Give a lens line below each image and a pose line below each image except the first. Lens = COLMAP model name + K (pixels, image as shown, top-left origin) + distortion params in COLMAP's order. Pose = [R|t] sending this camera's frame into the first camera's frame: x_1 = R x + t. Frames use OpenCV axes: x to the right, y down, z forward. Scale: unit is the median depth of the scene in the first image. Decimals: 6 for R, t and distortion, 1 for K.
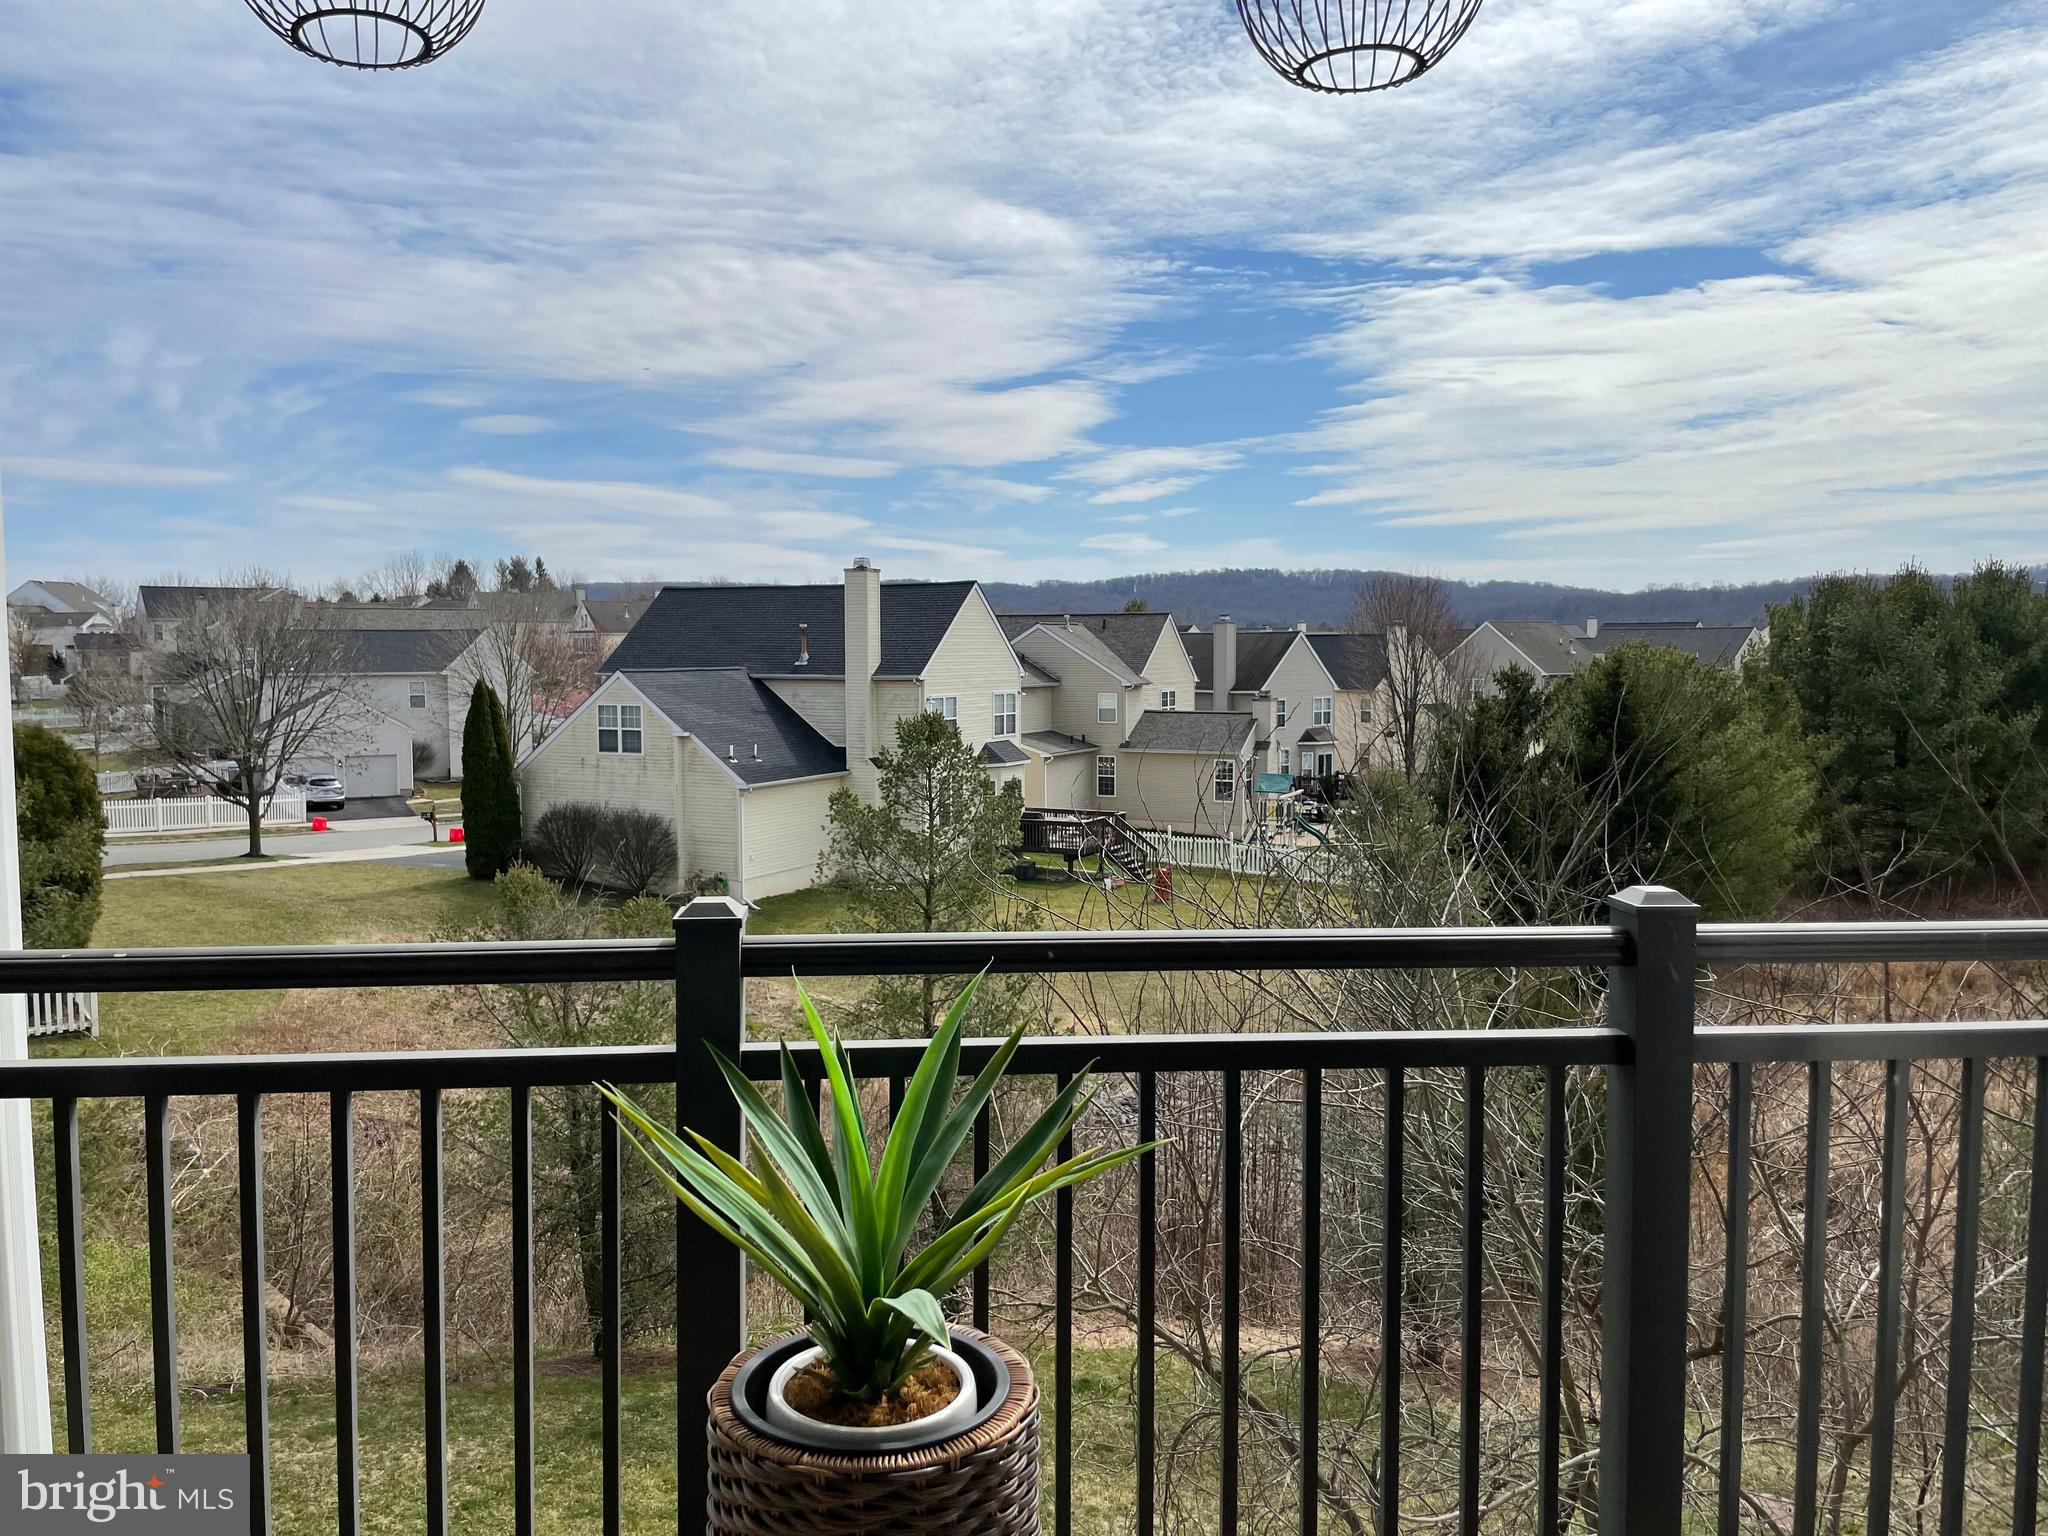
lens RADIAL K [[1561.2, 0, 1022.0], [0, 1561.2, 763.6], [0, 0, 1]] dist [0.075168, -0.098177]
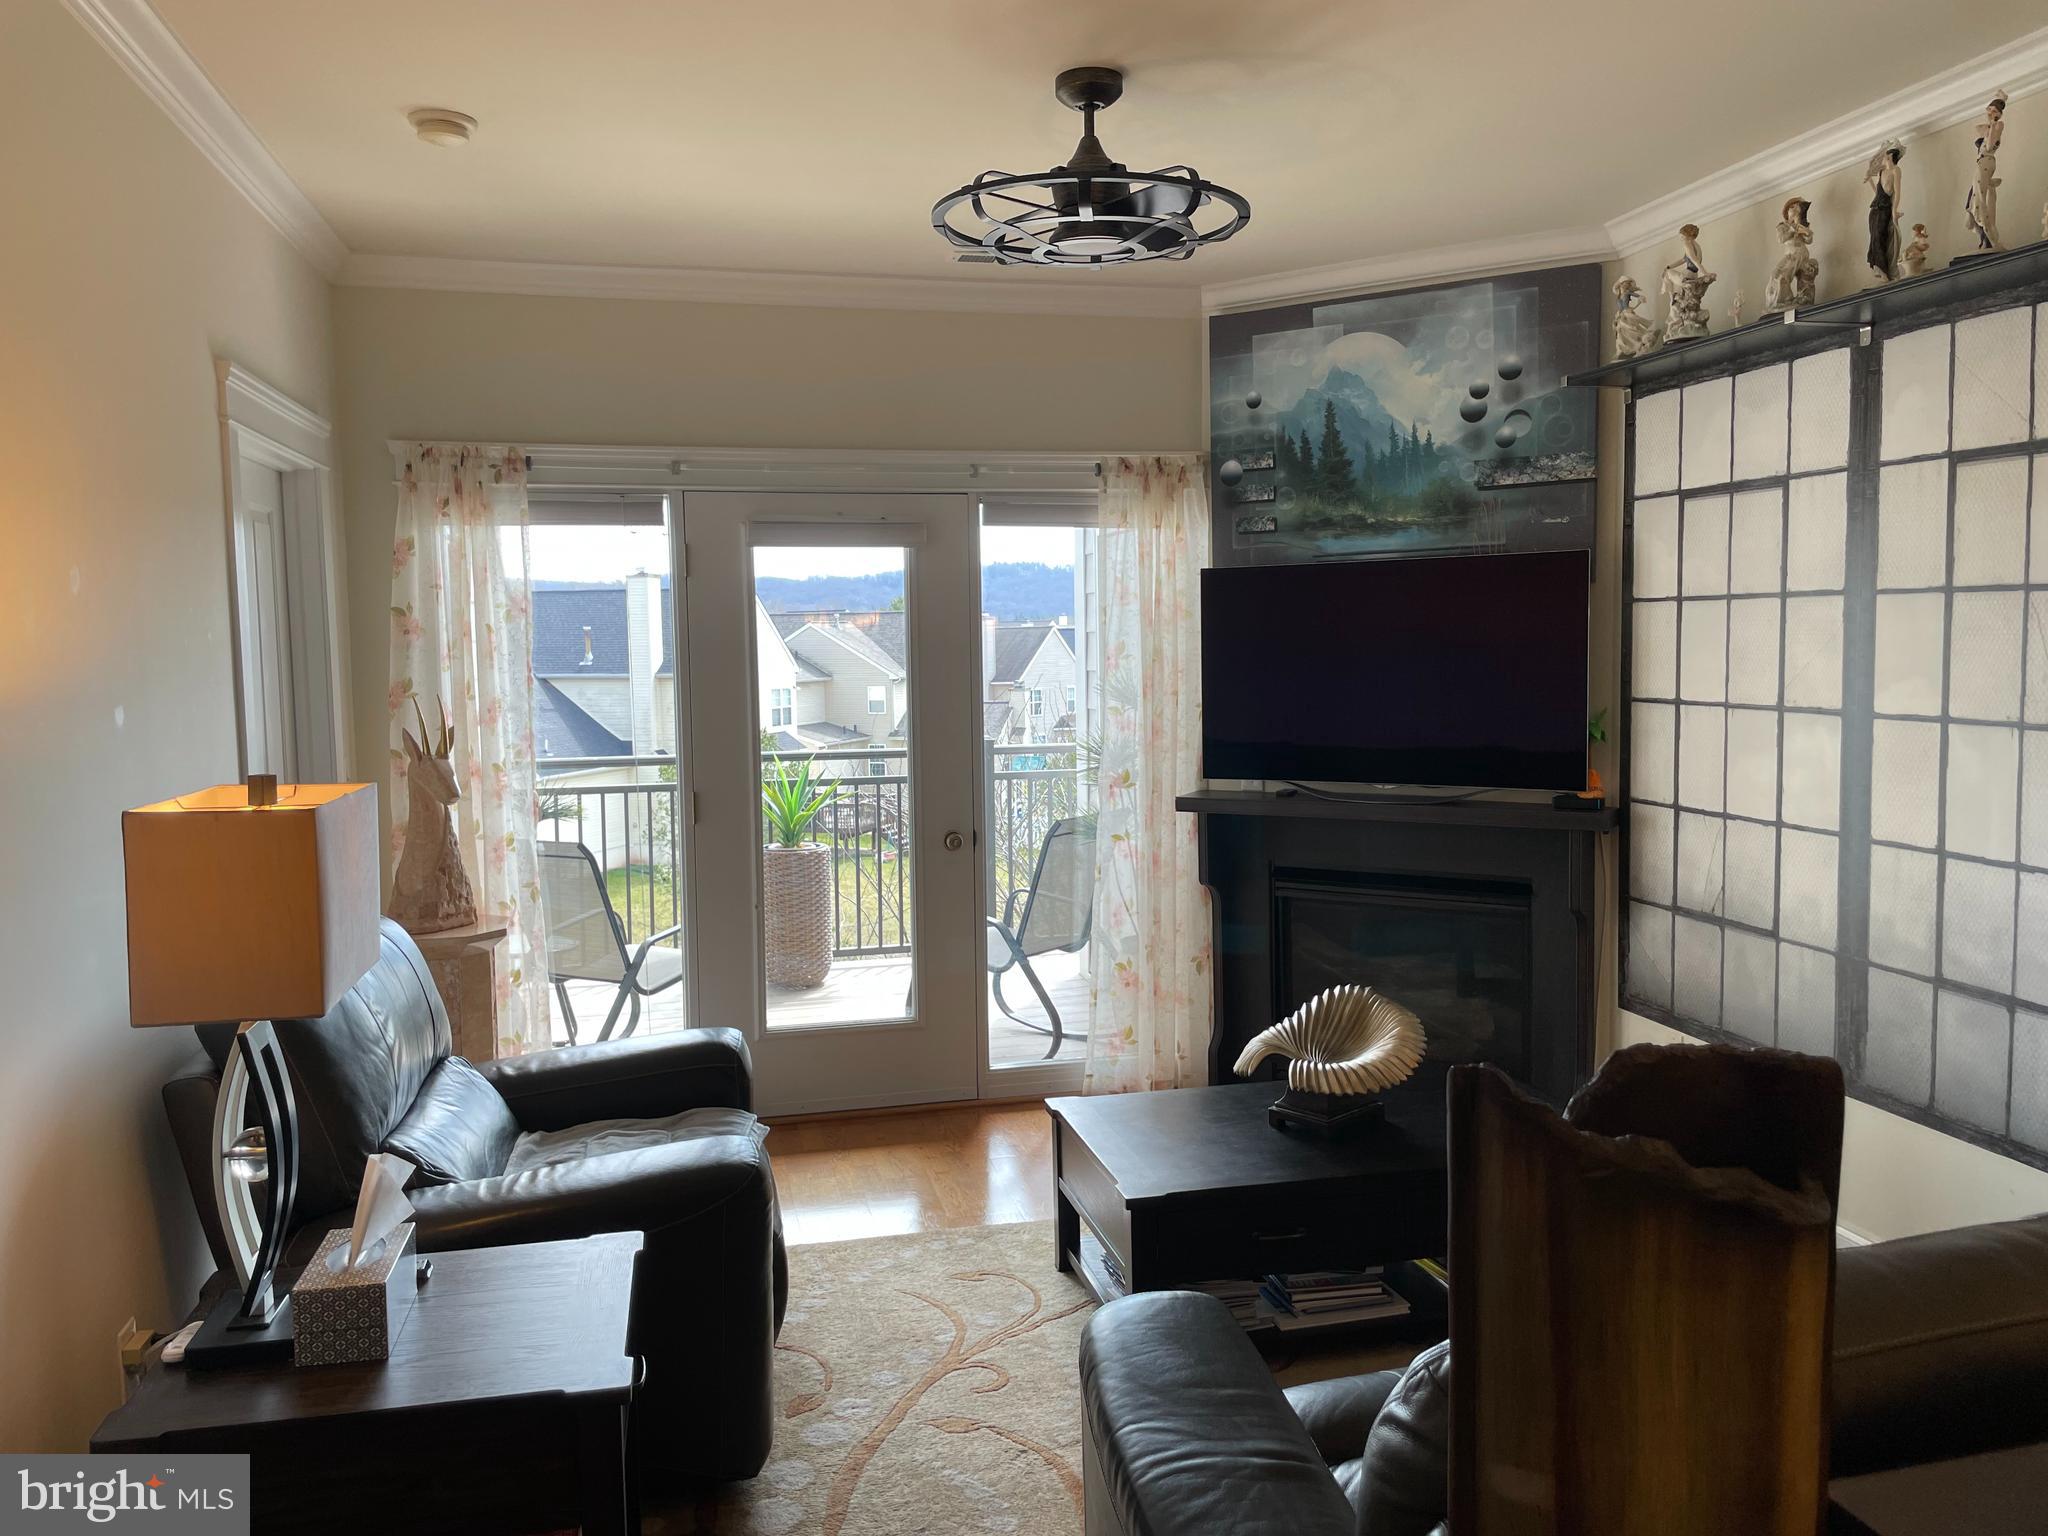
lens RADIAL K [[1564.0, 0, 1026.7], [0, 1564.0, 766.1], [0, 0, 1]] dist [0.014441, -0.016194]
pose [[0.988937, -0.024896, 0.146230, -0.002247], [0.024075, 0.999683, 0.007381, 0.005292], [-0.146368, -0.003779, 0.989223, -0.095629]]
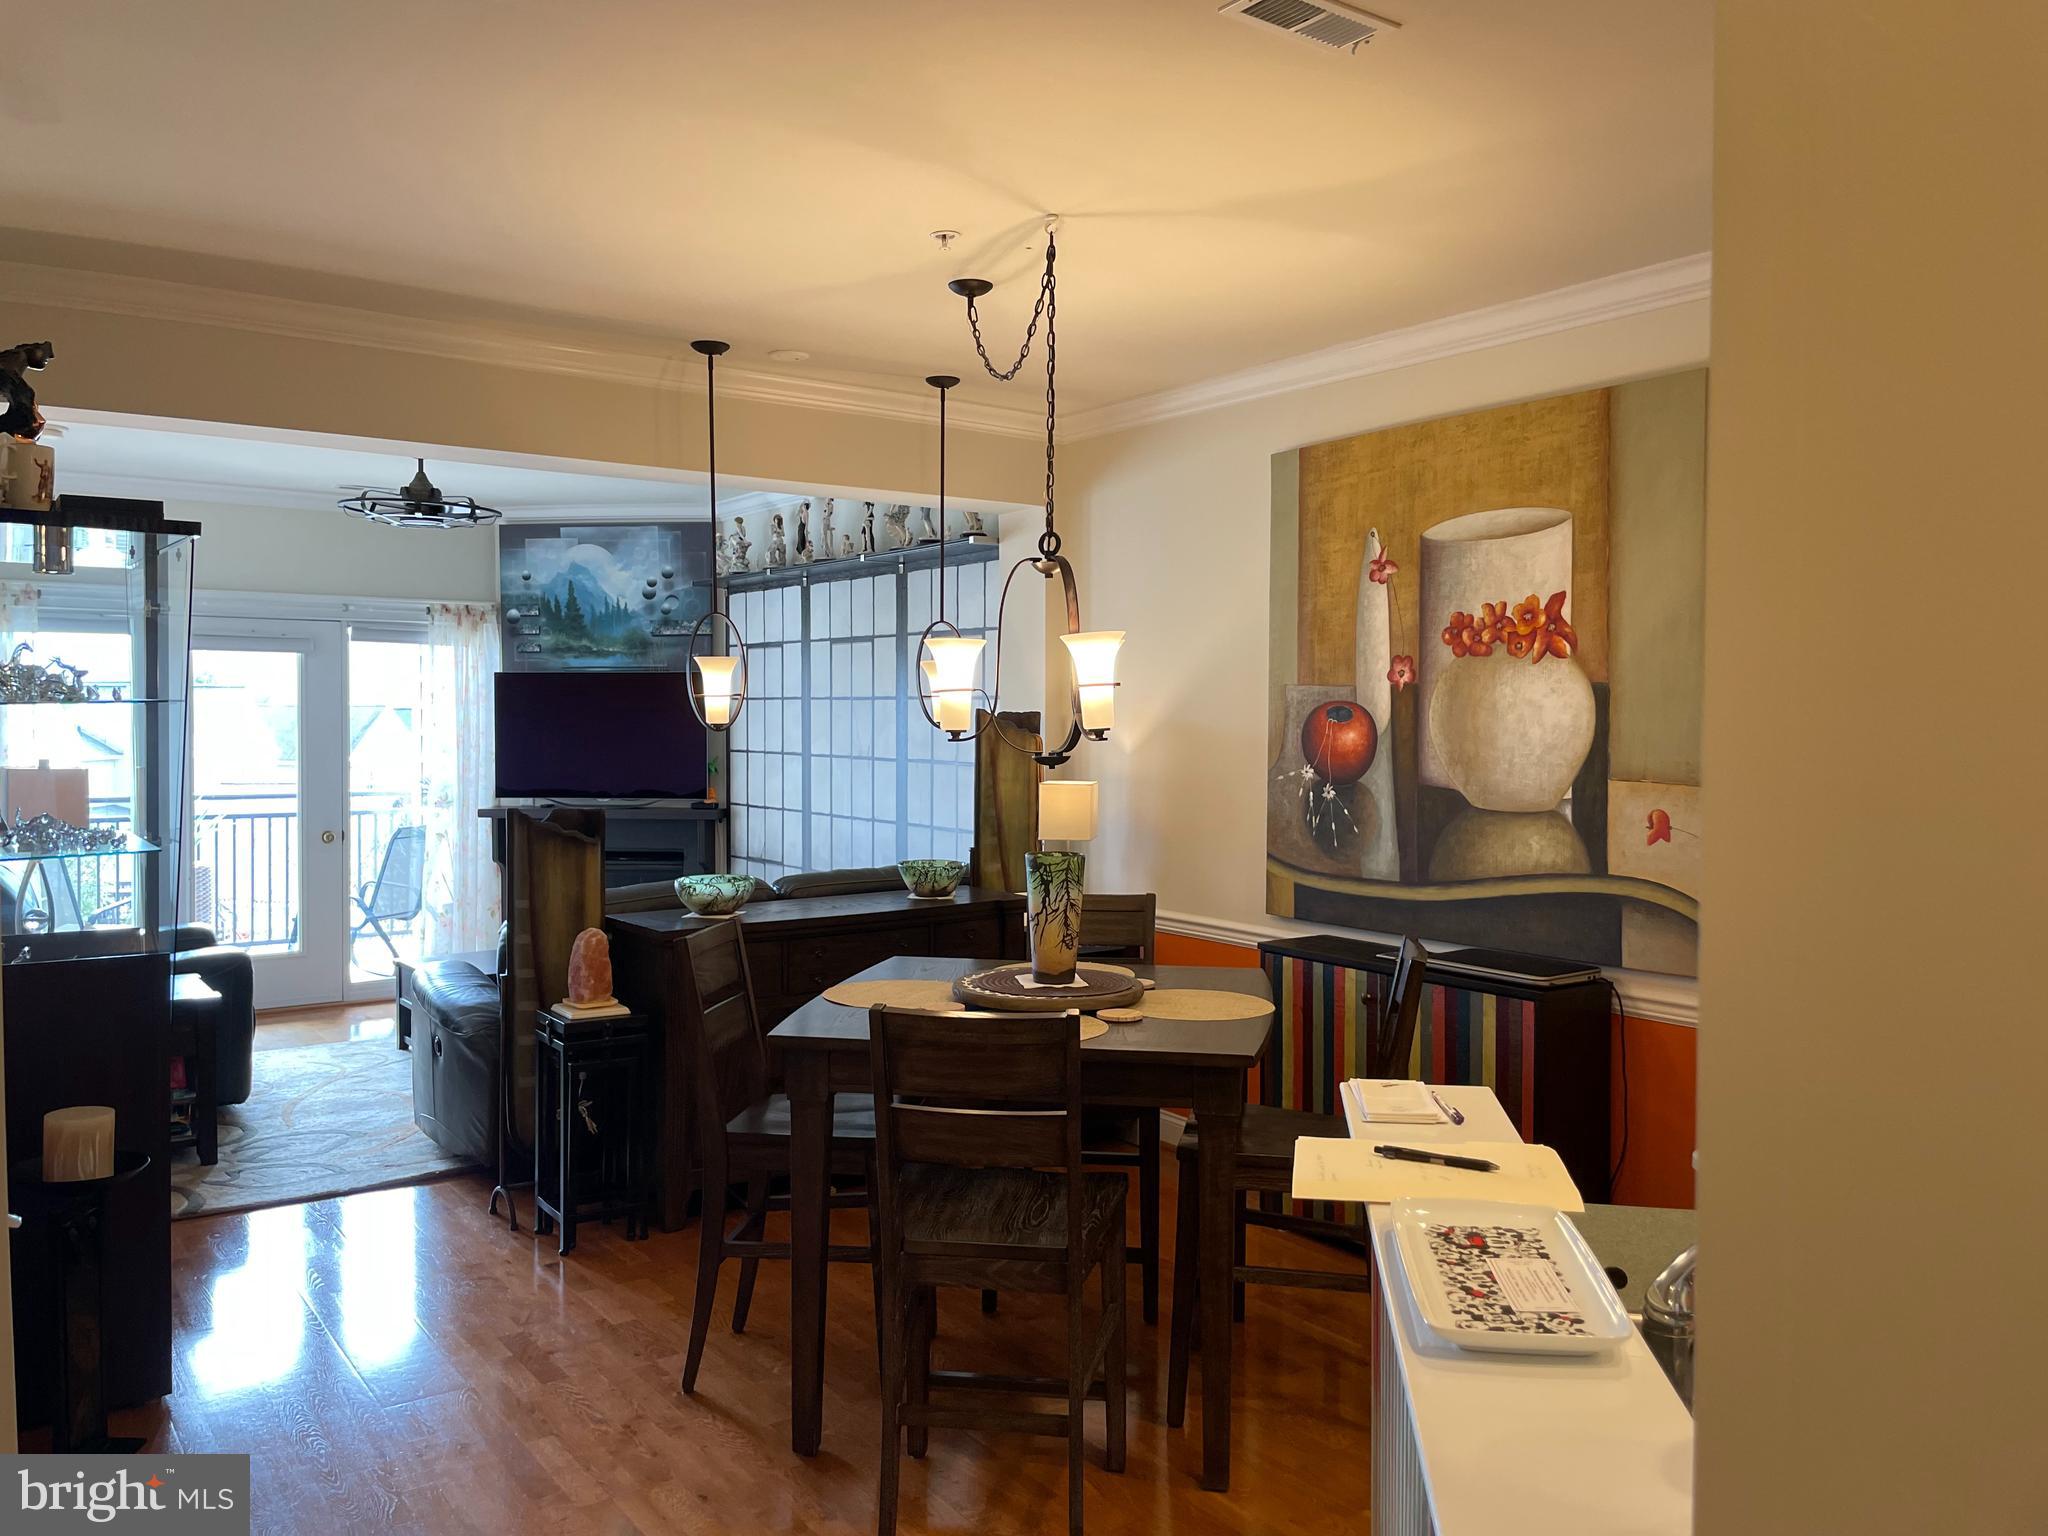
lens RADIAL K [[1561.2, 0, 1031.3], [0, 1561.2, 766.5], [0, 0, 1]] dist [0.075168, -0.098177]
pose [[0.850455, -0.008920, 0.525972, -0.019717], [0.032363, 0.998849, -0.035390, 0.013214], [-0.525051, 0.047119, 0.849765, -0.191006]]
